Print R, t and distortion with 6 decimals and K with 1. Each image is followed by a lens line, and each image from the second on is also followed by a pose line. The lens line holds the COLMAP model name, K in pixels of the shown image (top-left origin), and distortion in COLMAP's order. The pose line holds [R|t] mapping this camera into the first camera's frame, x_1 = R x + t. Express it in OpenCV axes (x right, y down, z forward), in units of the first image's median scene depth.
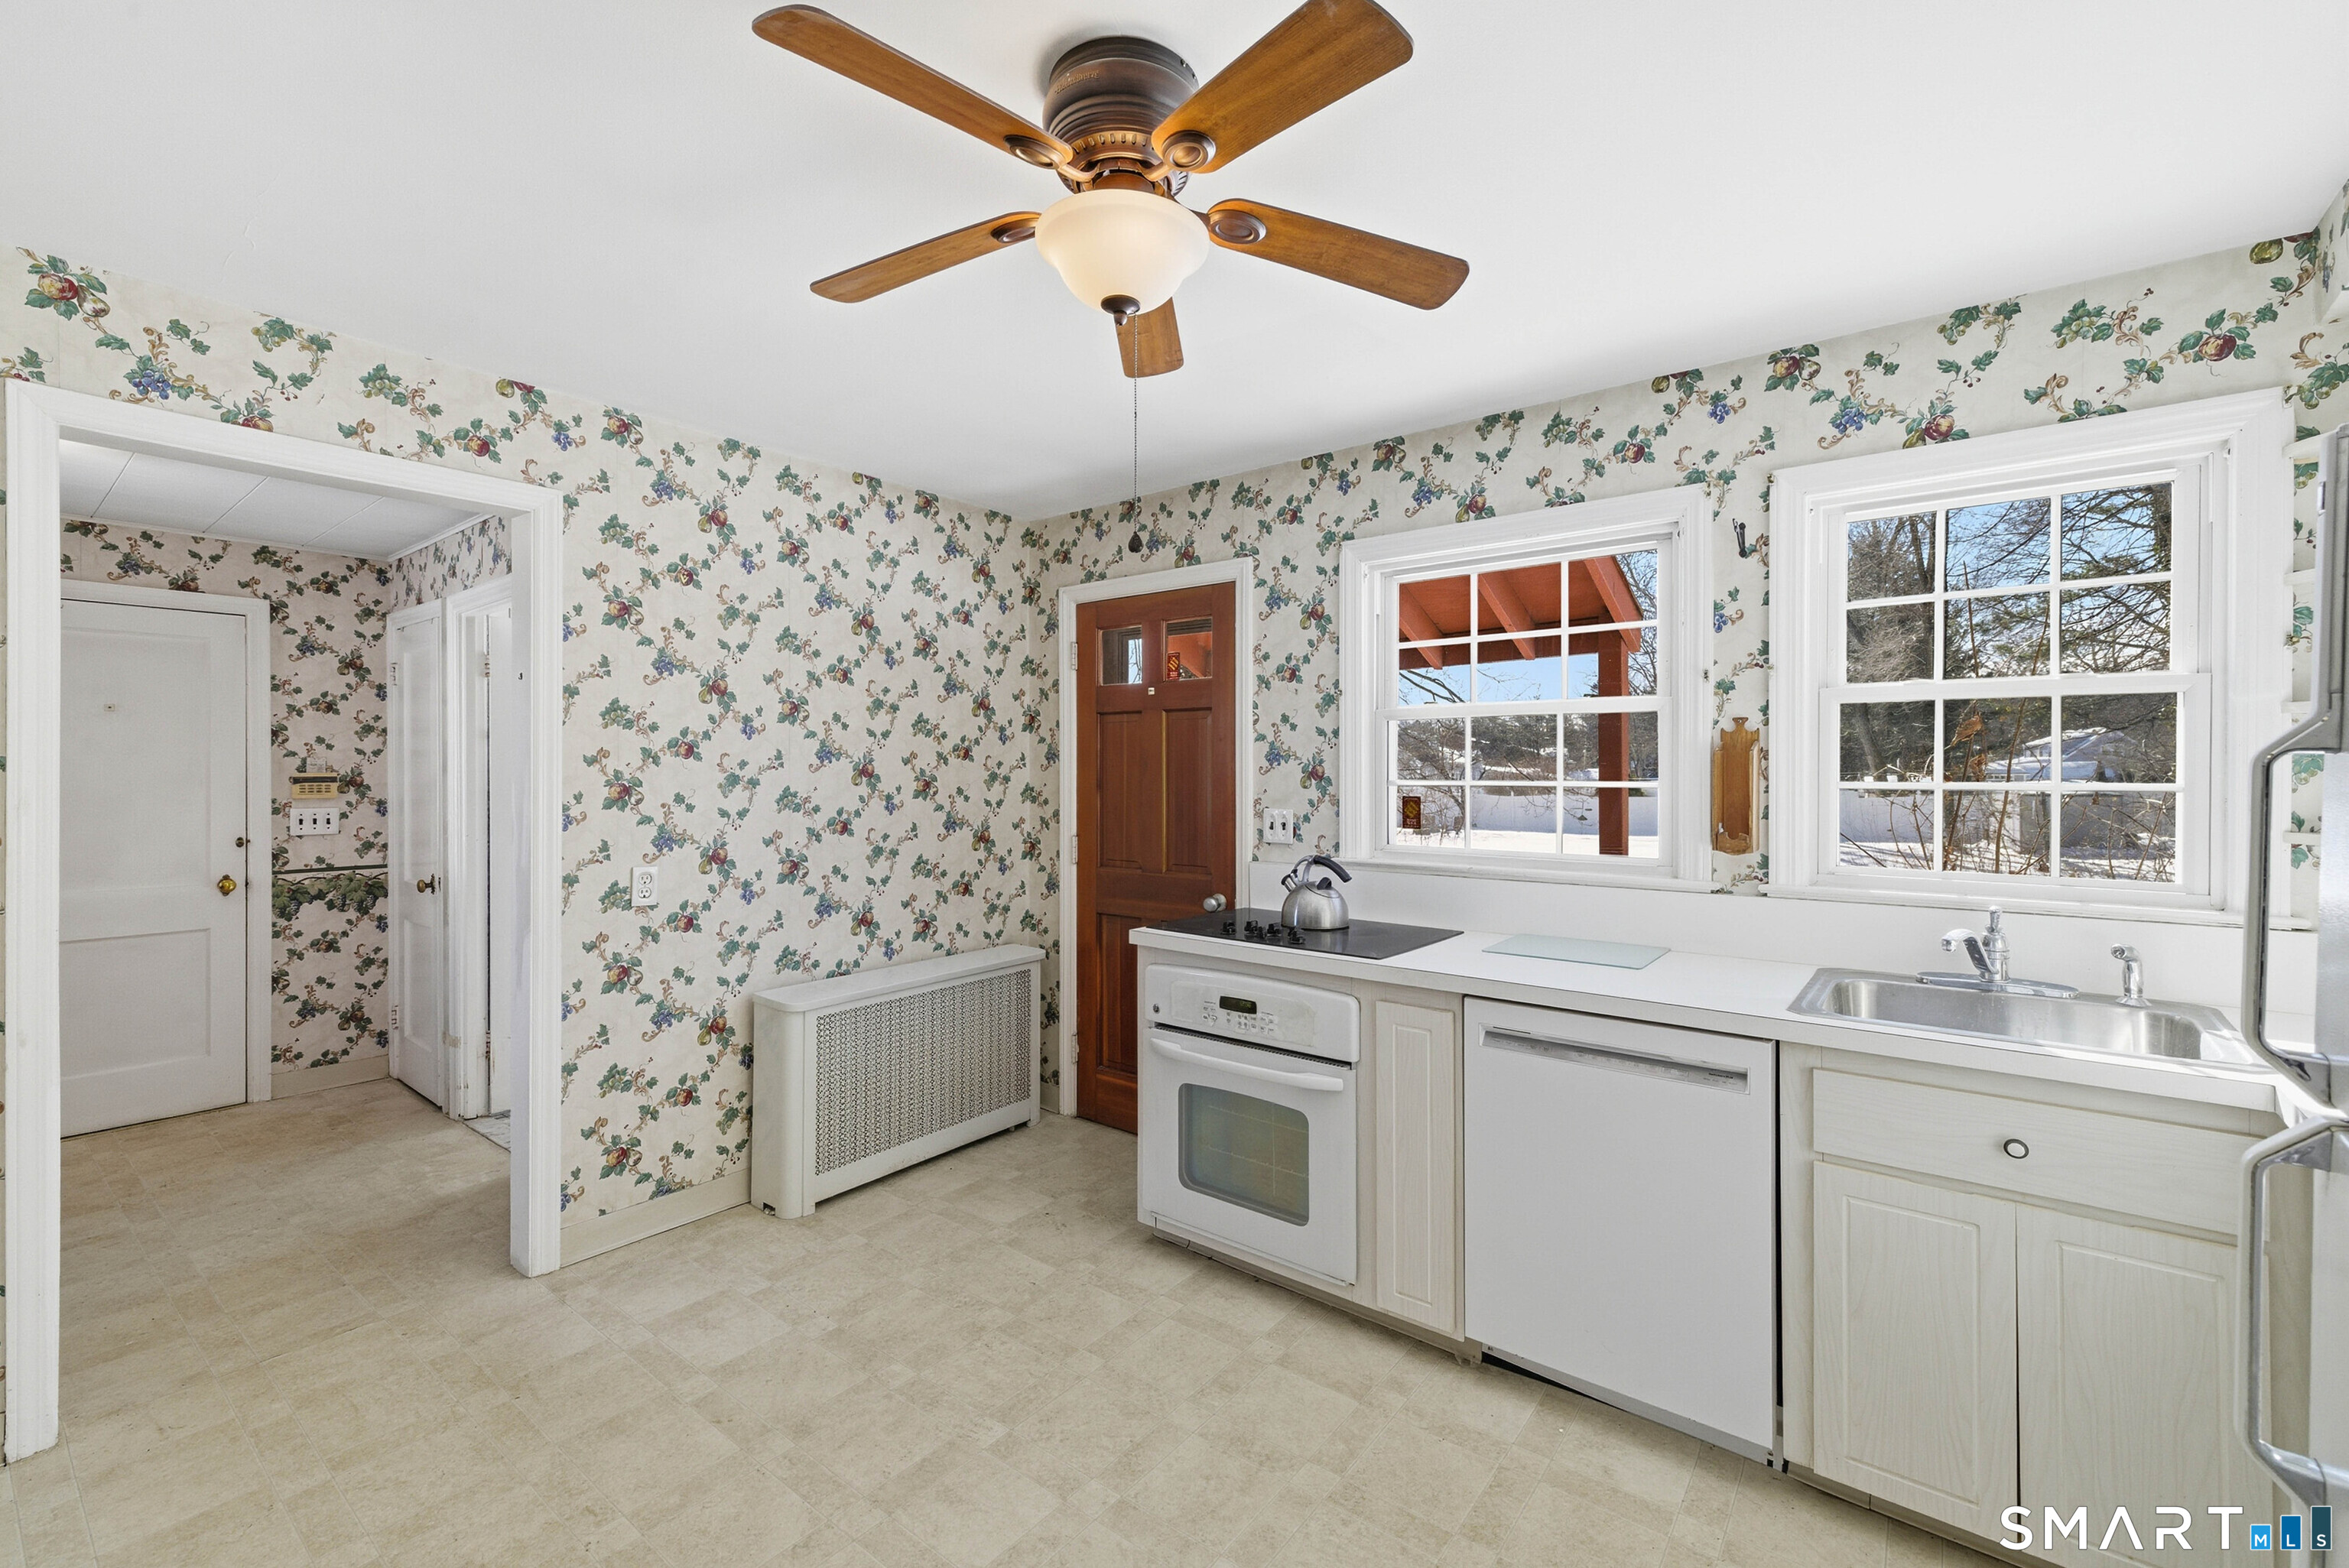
lens RADIAL K [[965.3, 0, 1159.1], [0, 965.3, 769.1], [0, 0, 1]] dist [0.008724, -0.001894]
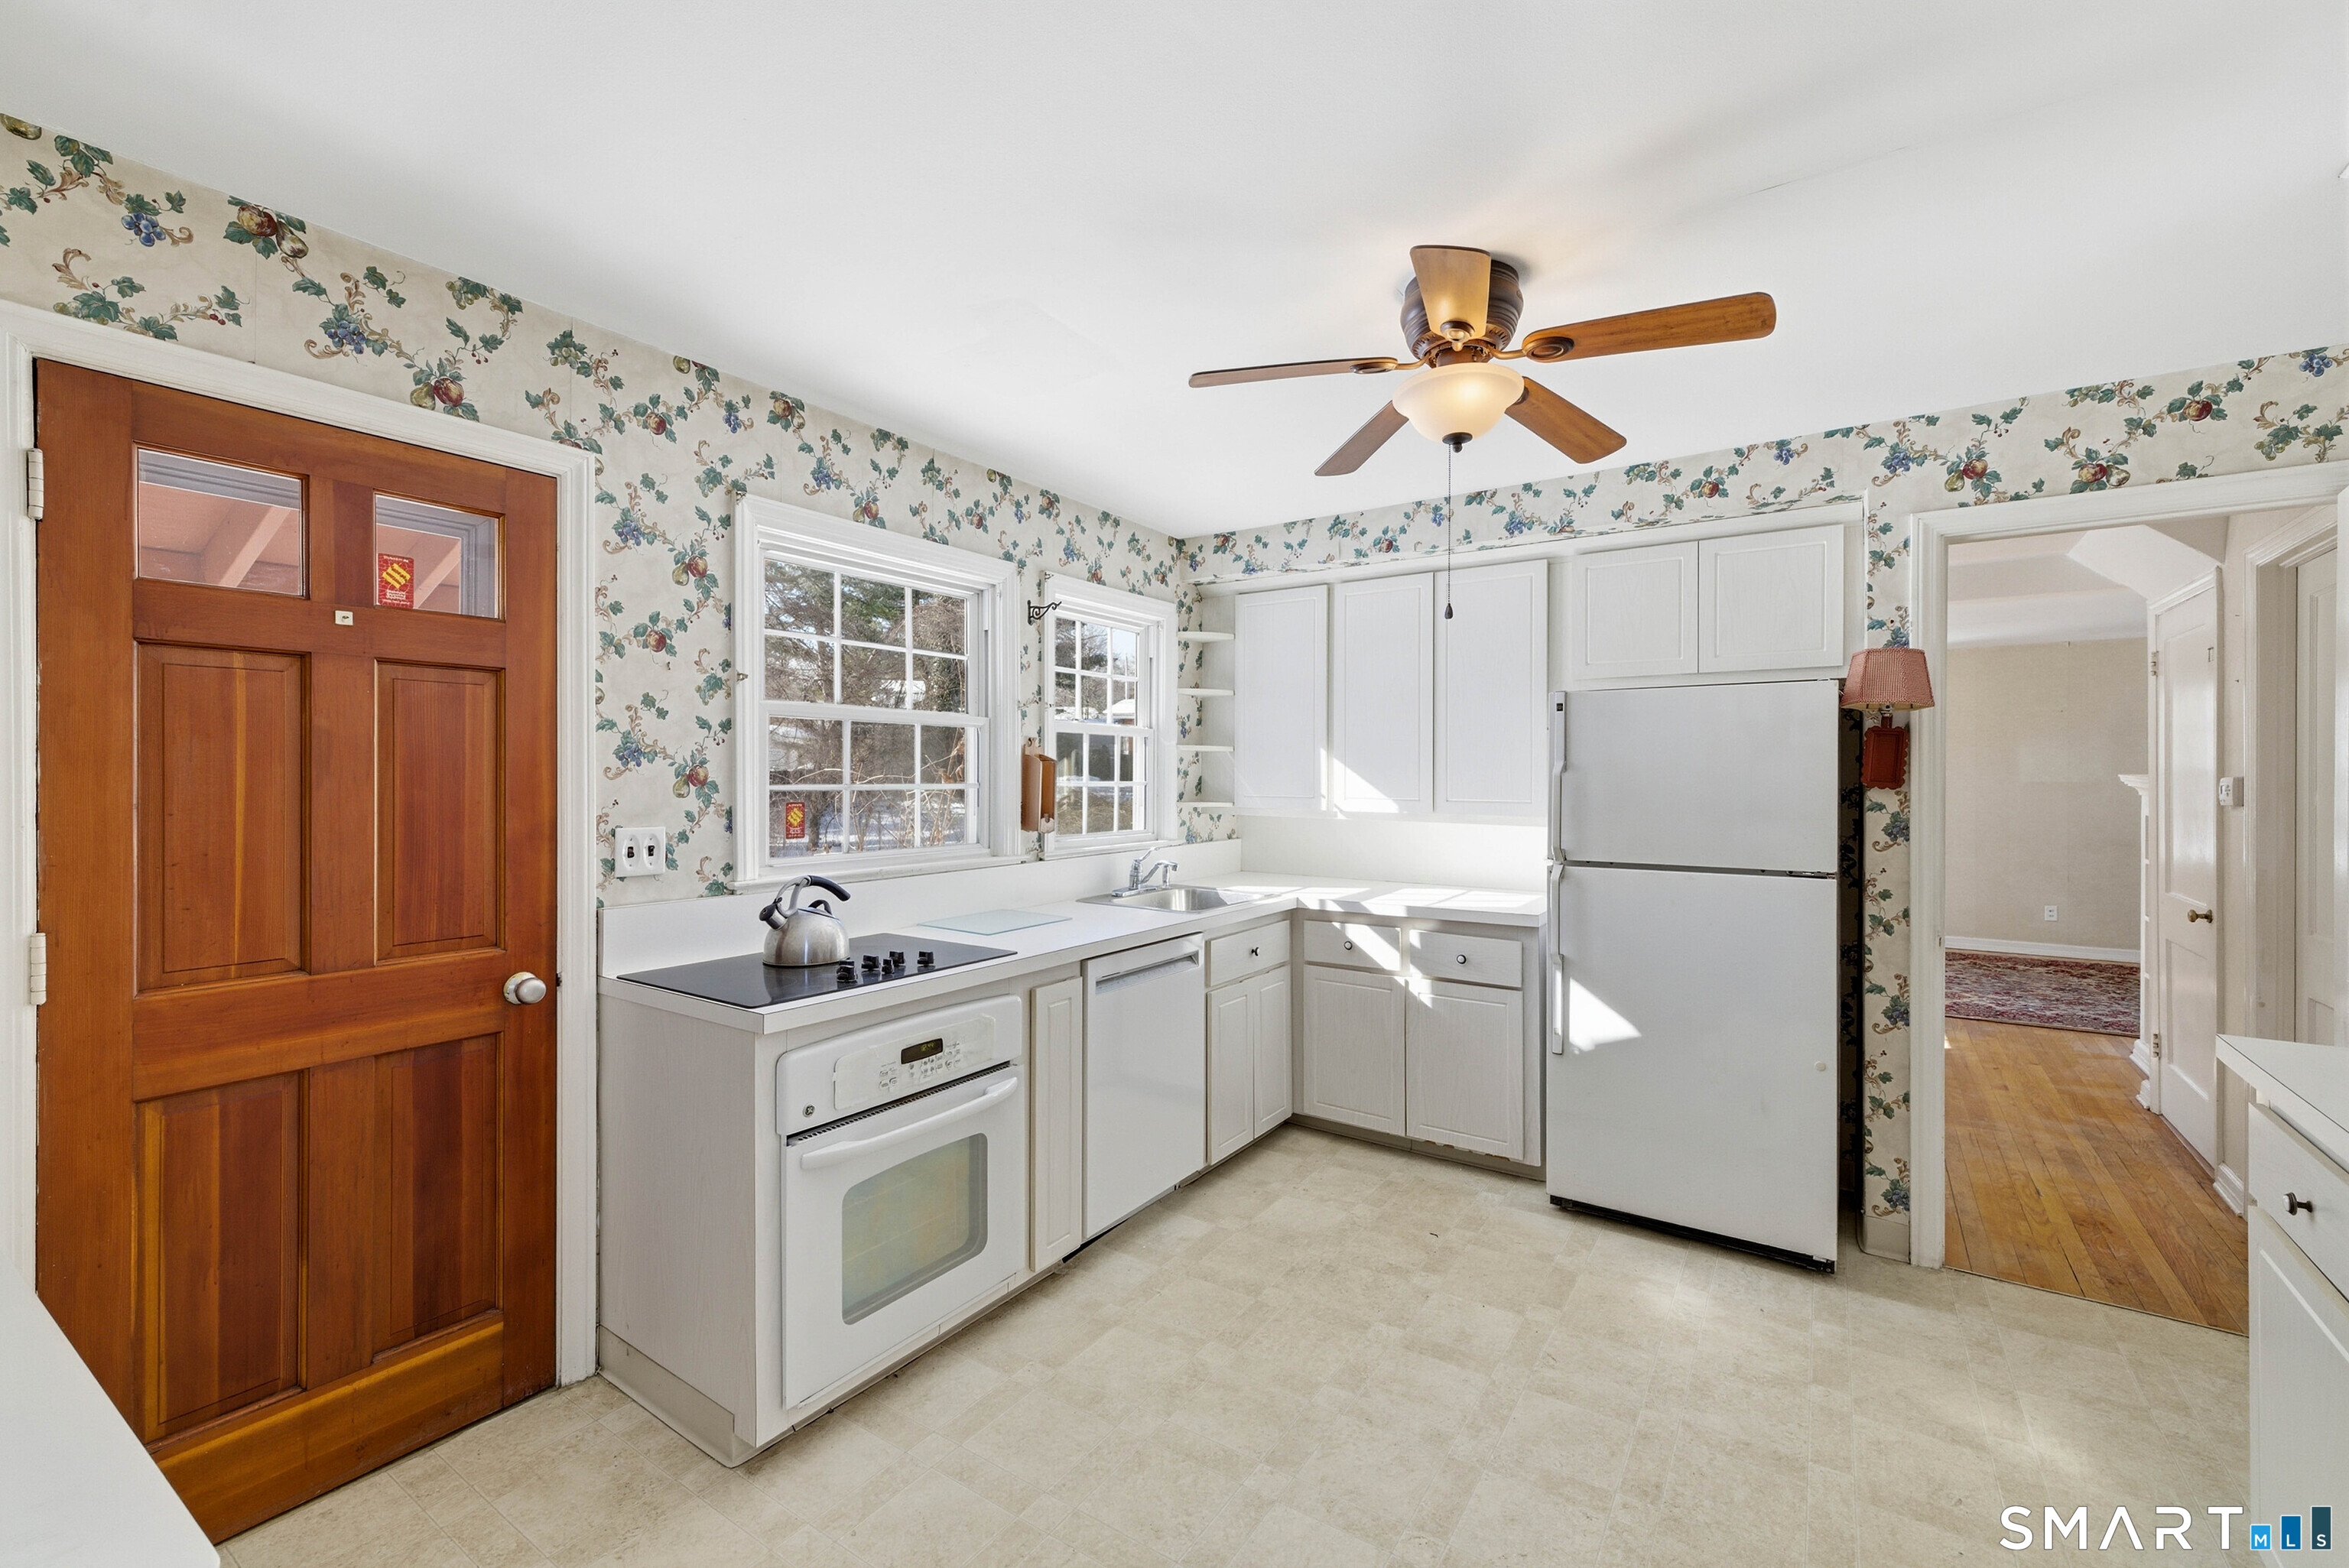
lens RADIAL K [[965.3, 0, 1174.9], [0, 965.3, 771.7], [0, 0, 1]] dist [0.008724, -0.001894]
pose [[-0.063235, 0.003630, 0.997992, -0.637658], [-0.004303, 0.999983, -0.003910, 0.001673], [-0.997989, -0.004542, -0.063218, 0.680778]]
